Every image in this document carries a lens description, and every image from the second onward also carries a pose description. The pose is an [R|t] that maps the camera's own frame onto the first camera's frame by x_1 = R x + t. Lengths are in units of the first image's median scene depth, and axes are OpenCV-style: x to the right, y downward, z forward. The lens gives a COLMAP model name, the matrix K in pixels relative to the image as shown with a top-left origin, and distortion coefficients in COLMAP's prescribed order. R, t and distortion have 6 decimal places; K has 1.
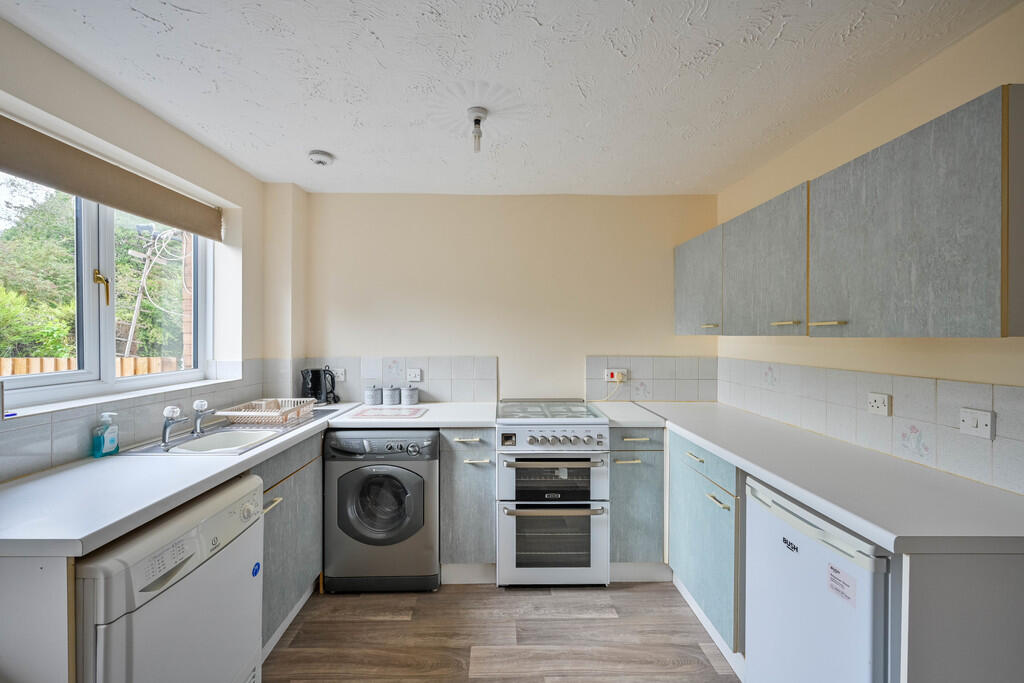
lens RADIAL K [[411.4, 0, 504.3], [0, 411.4, 338.7], [0, 0, 1]] dist [-0.001092, -0.000151]
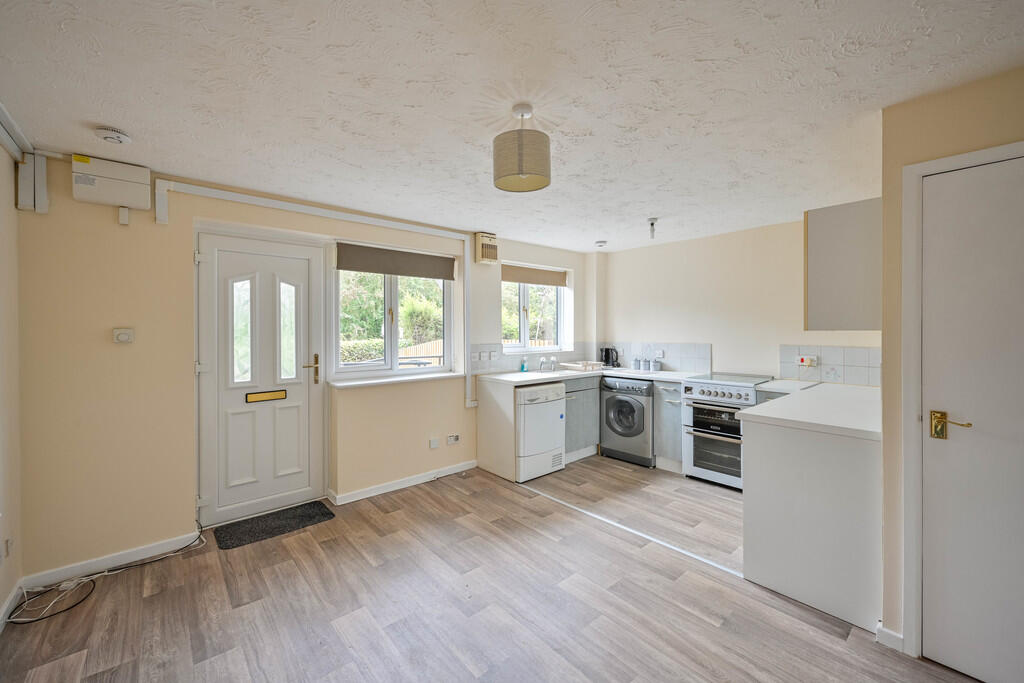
lens RADIAL K [[411.4, 0, 504.3], [0, 411.4, 338.7], [0, 0, 1]] dist [-0.001092, -0.000151]
pose [[0.642430, 0.013645, -0.766223, 0.827936], [-0.003435, 0.999883, 0.014926, 0.005722], [0.766336, -0.006957, 0.642402, -0.695906]]
